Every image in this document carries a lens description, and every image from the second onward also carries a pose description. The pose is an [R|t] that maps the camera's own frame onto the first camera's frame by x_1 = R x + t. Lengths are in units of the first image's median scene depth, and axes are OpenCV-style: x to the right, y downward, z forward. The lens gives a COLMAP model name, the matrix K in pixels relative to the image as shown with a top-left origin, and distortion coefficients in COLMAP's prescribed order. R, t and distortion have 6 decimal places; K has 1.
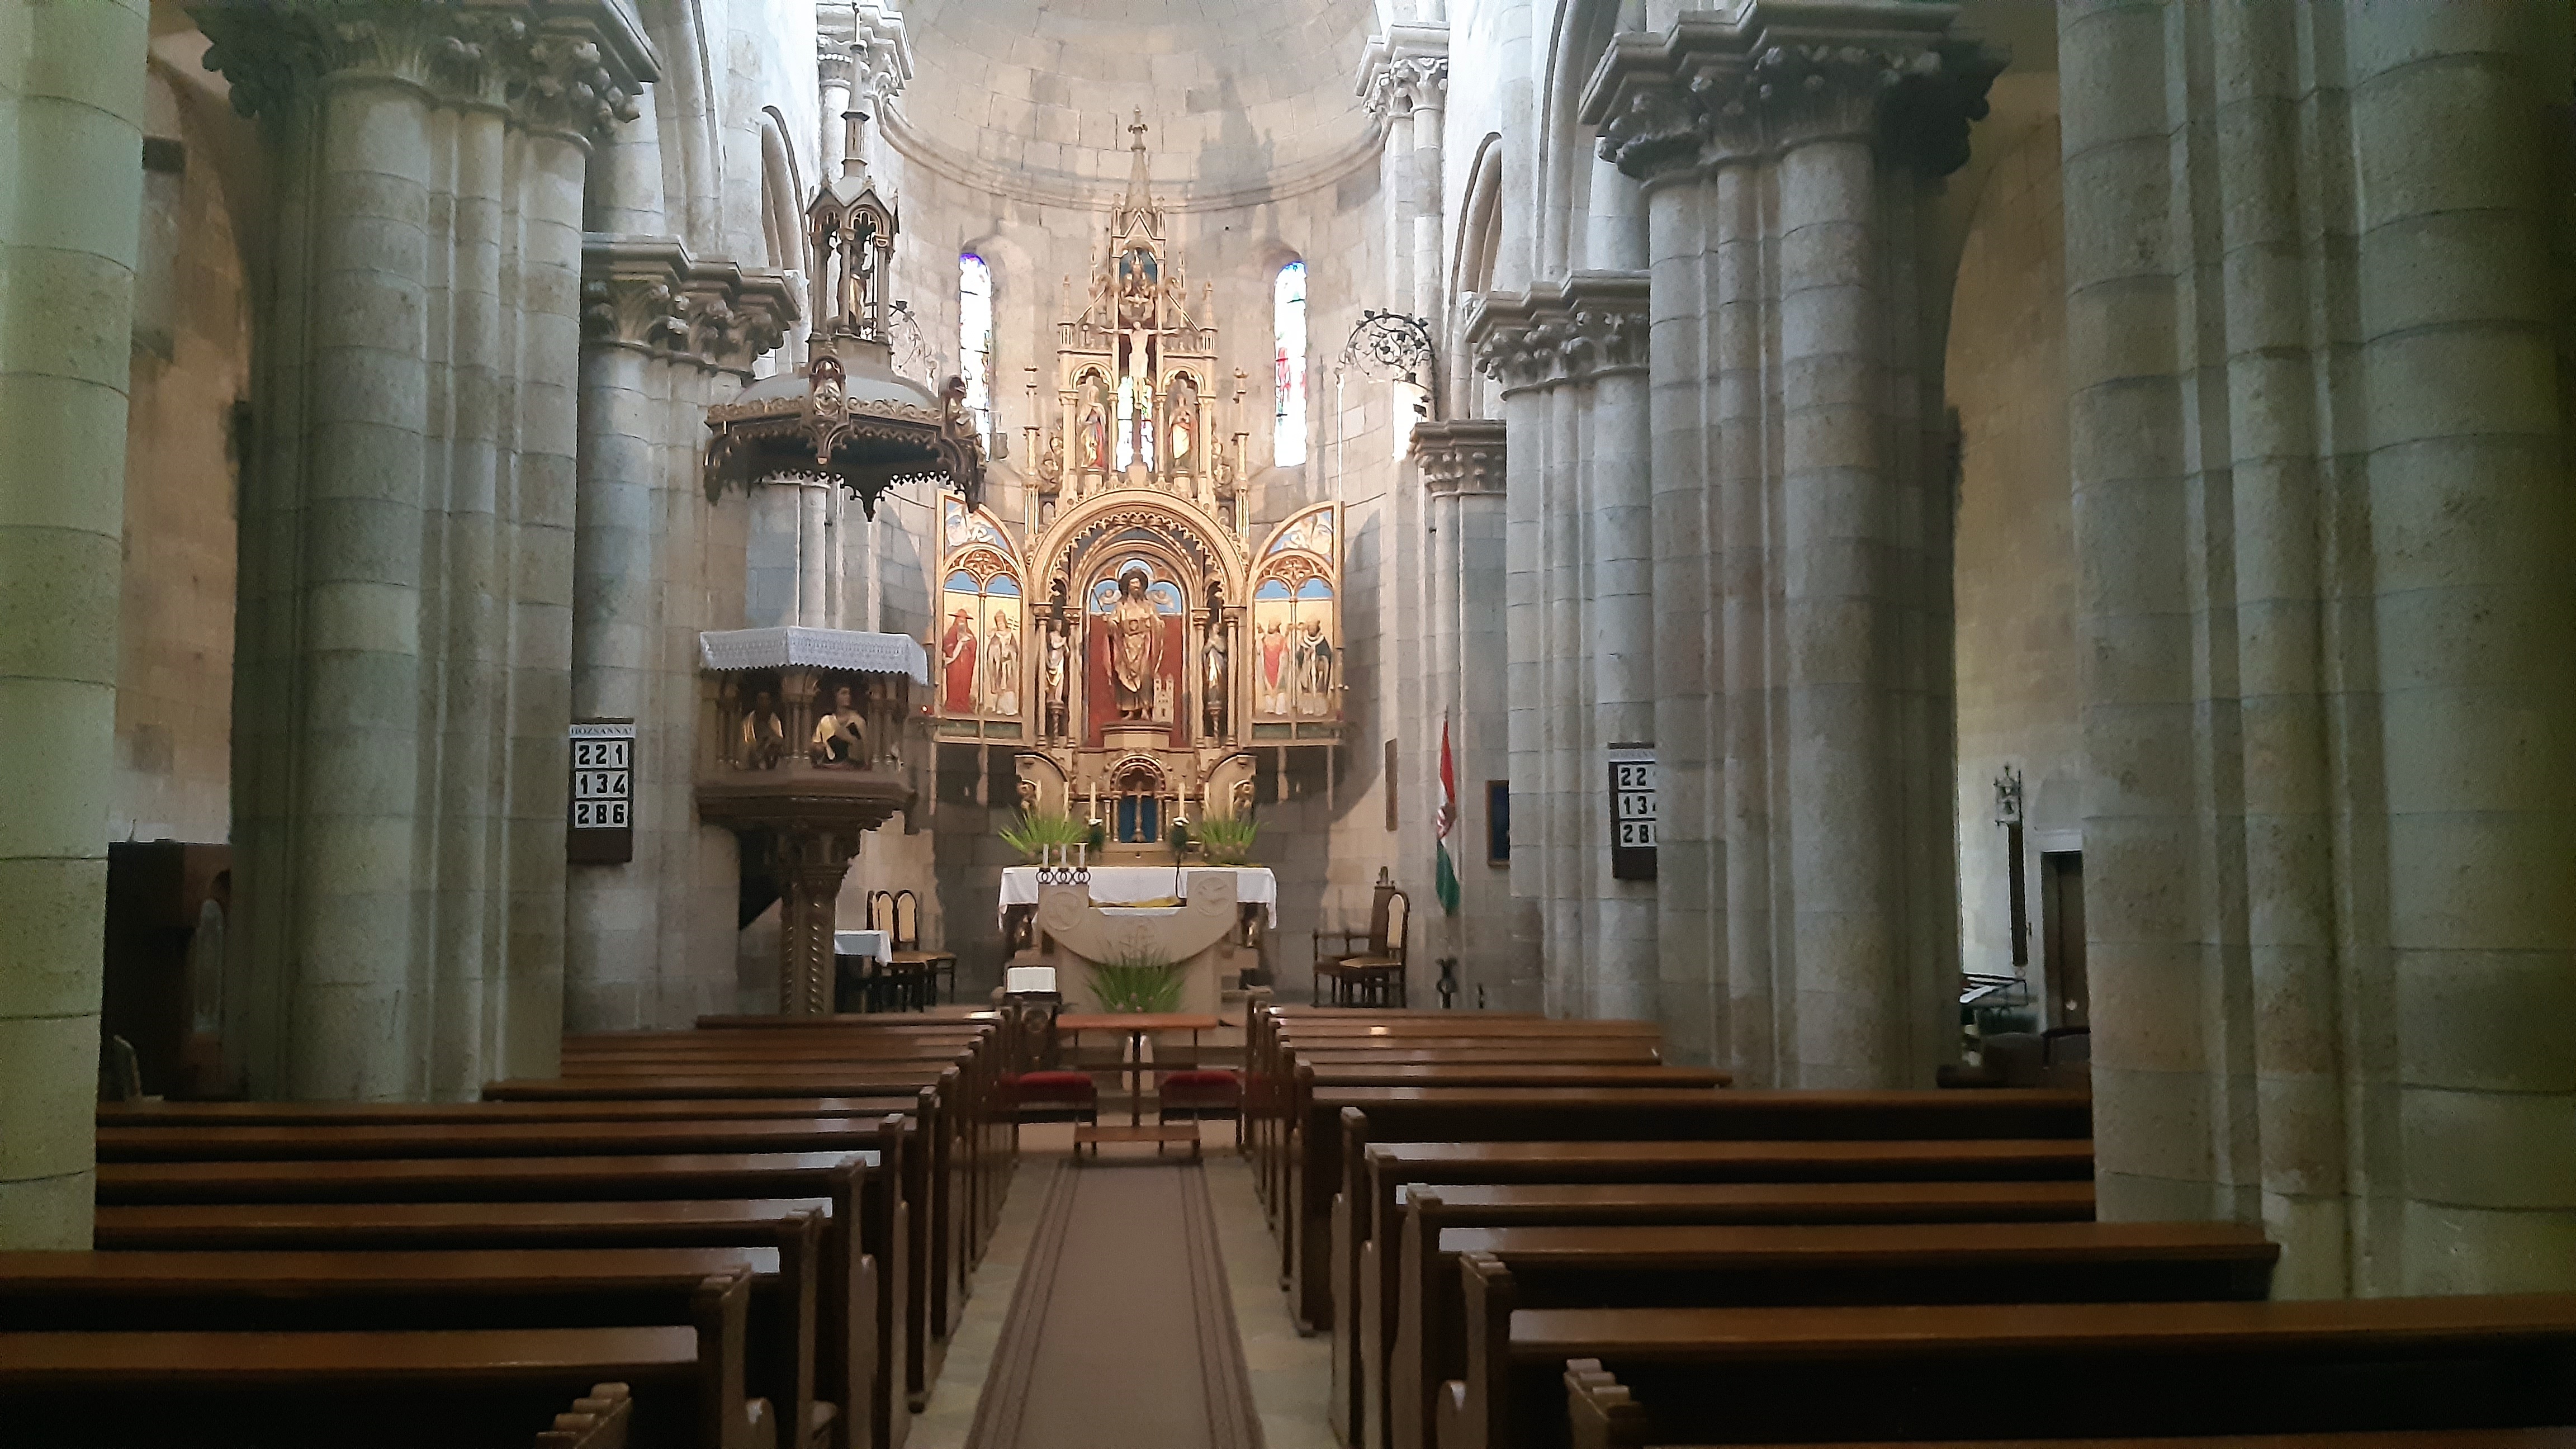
lens RADIAL K [[1950.6, 0, 1298.5], [0, 1950.6, 732.9], [0, 0, 1]] dist [0.142080, -0.247711]
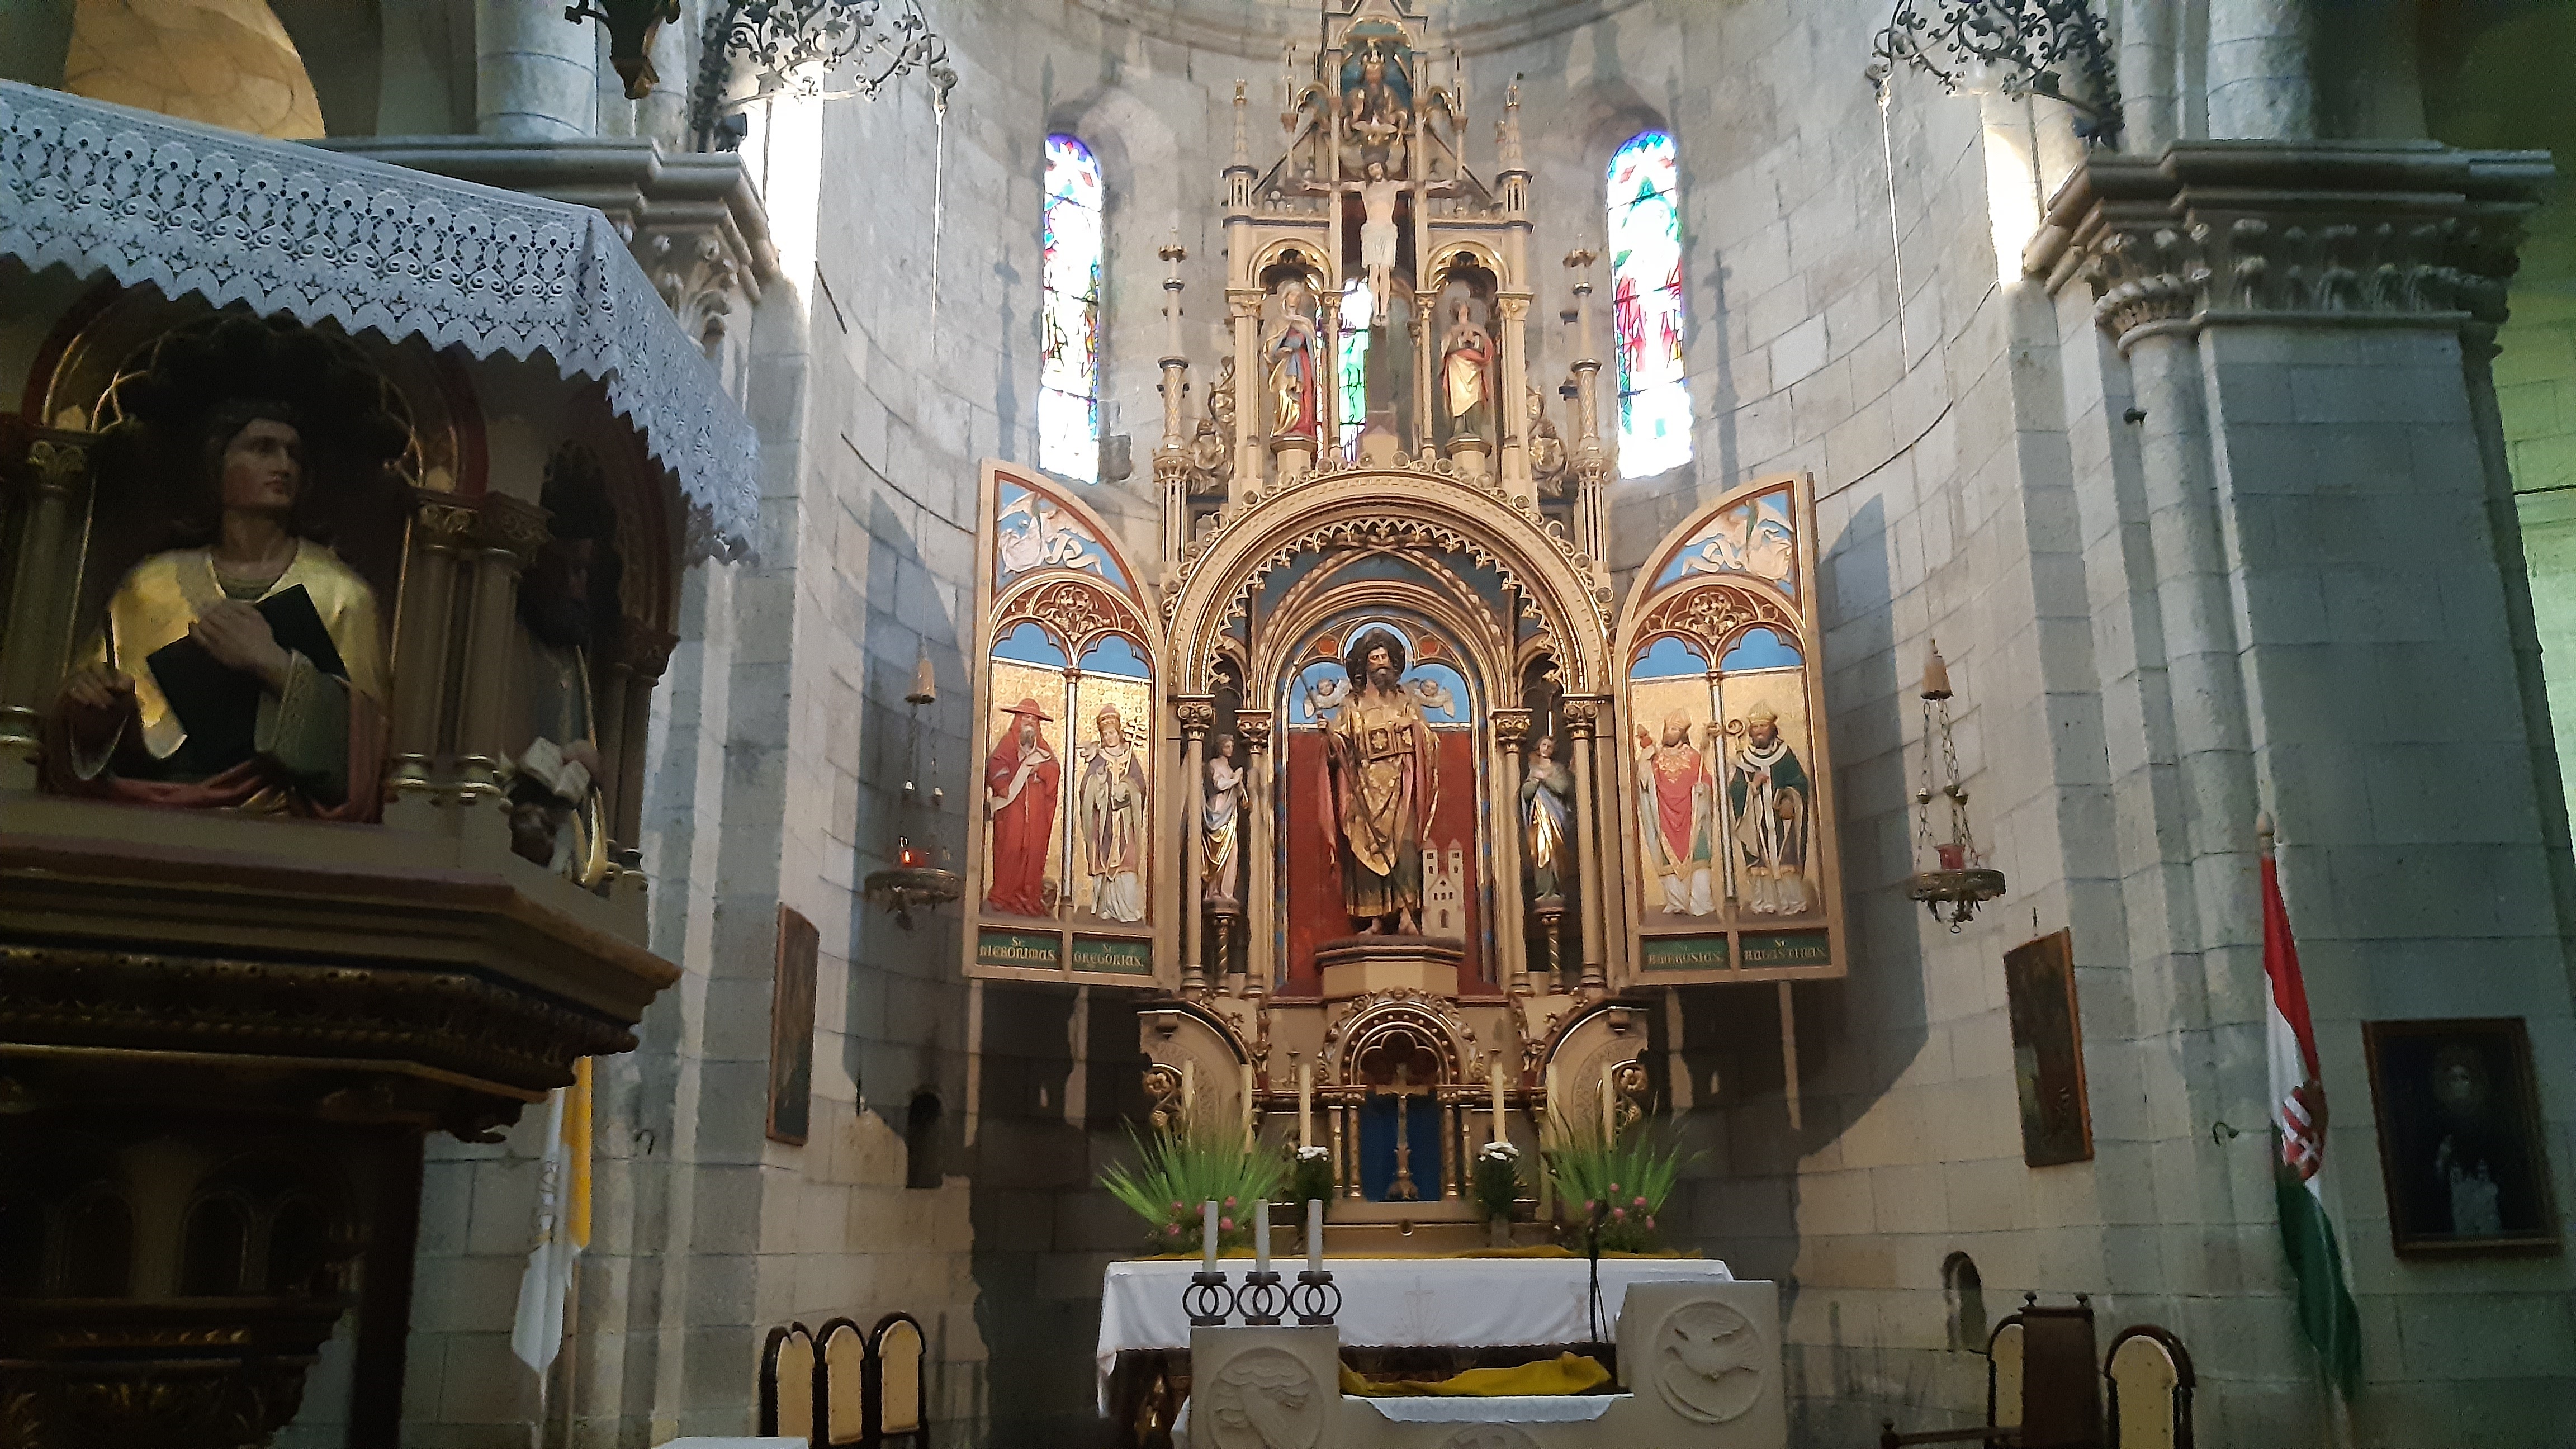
lens RADIAL K [[1950.6, 0, 1298.5], [0, 1950.6, 732.9], [0, 0, 1]] dist [0.142080, -0.247711]
pose [[0.997031, -0.027180, -0.072048, -0.069563], [0.013635, 0.983164, -0.182217, 0.031703], [0.075787, 0.180693, 0.980615, 0.520284]]
